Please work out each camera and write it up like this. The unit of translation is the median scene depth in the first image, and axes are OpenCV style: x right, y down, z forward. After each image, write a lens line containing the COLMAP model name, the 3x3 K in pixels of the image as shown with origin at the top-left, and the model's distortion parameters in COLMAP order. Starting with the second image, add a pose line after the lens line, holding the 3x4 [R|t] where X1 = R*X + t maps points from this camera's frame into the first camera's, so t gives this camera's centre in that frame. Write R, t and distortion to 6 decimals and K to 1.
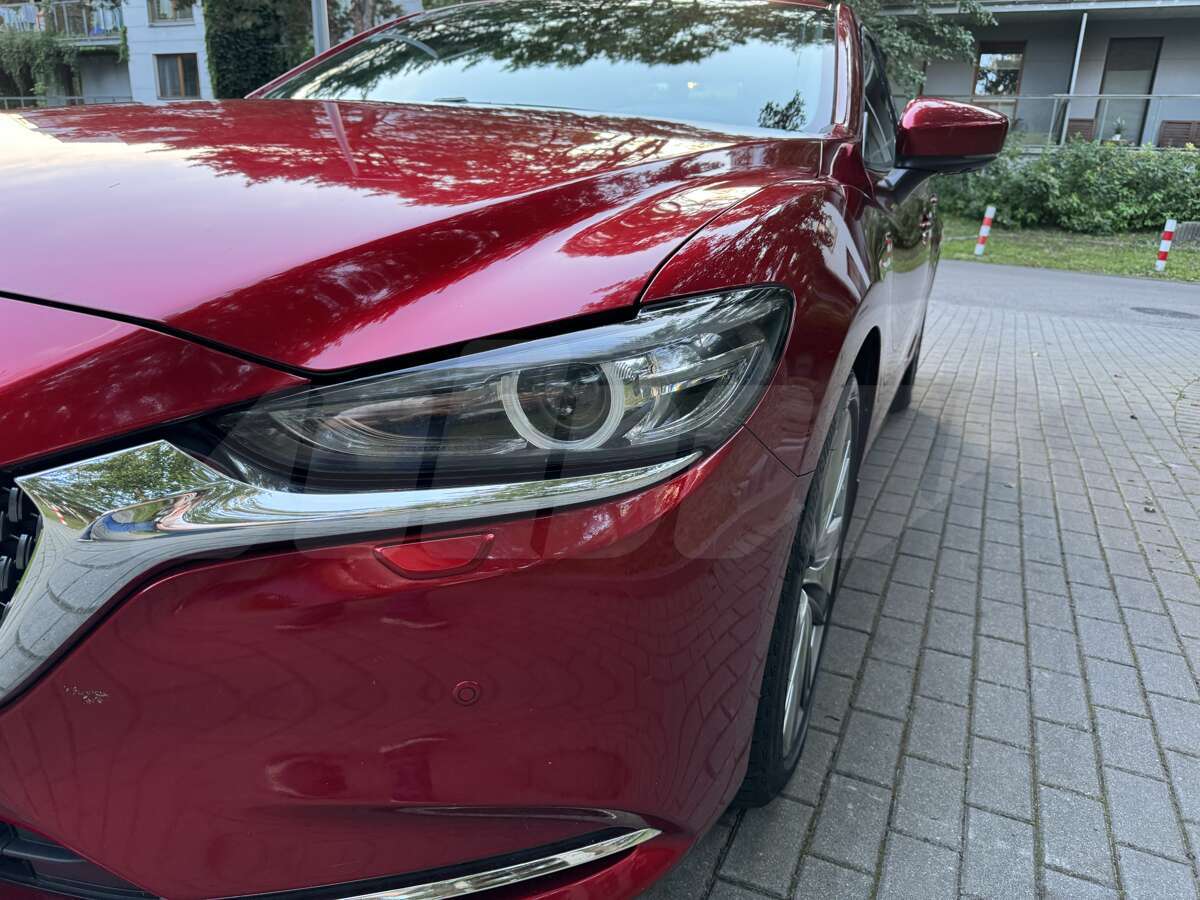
lens RADIAL K [[872.8, 0, 600.0], [0, 872.8, 450.0], [0, 0, 1]] dist [0.094960, -0.116407]
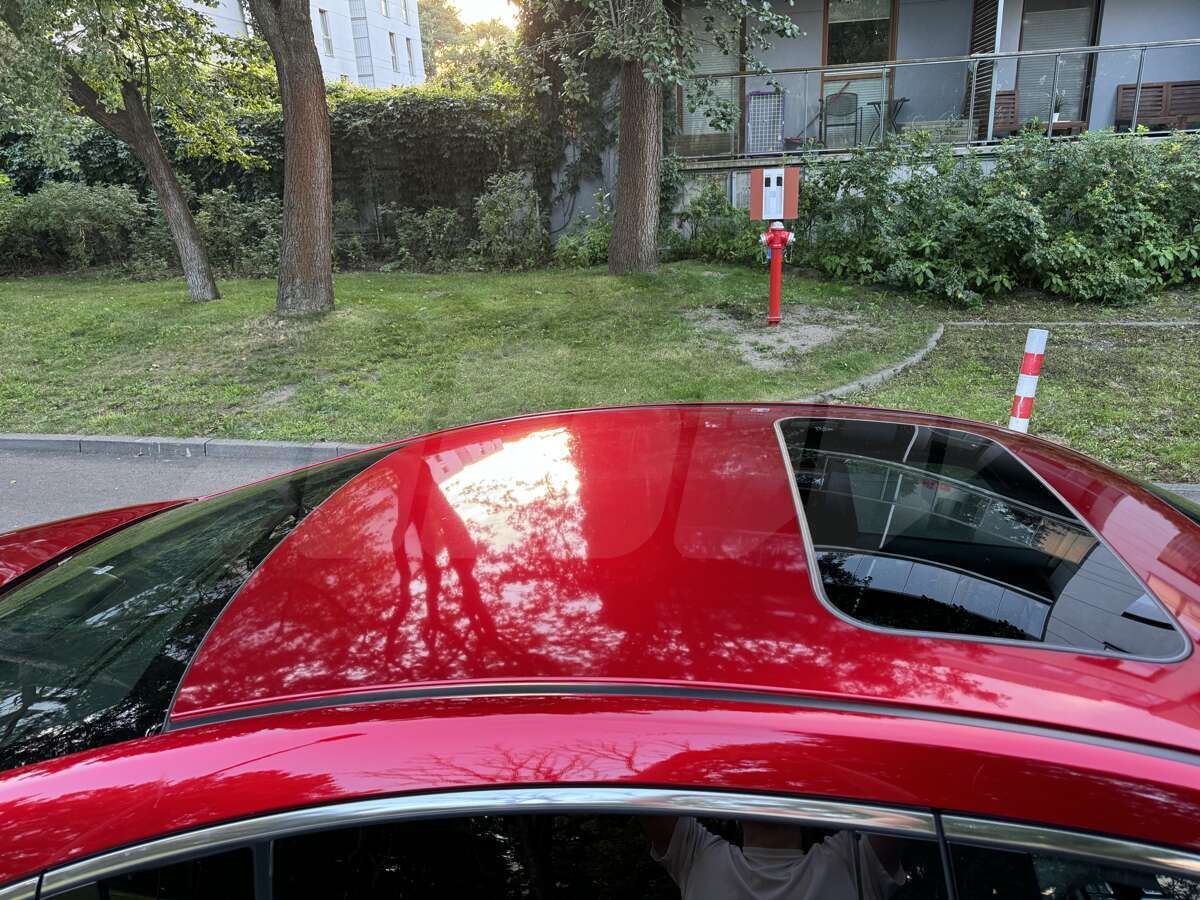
lens RADIAL K [[872.8, 0, 600.0], [0, 872.8, 450.0], [0, 0, 1]] dist [0.094960, -0.116407]
pose [[0.970532, -0.142879, 0.194043, 0.130715], [0.141559, 0.989713, 0.020725, -0.205563], [-0.195008, 0.007354, 0.980774, 0.518873]]
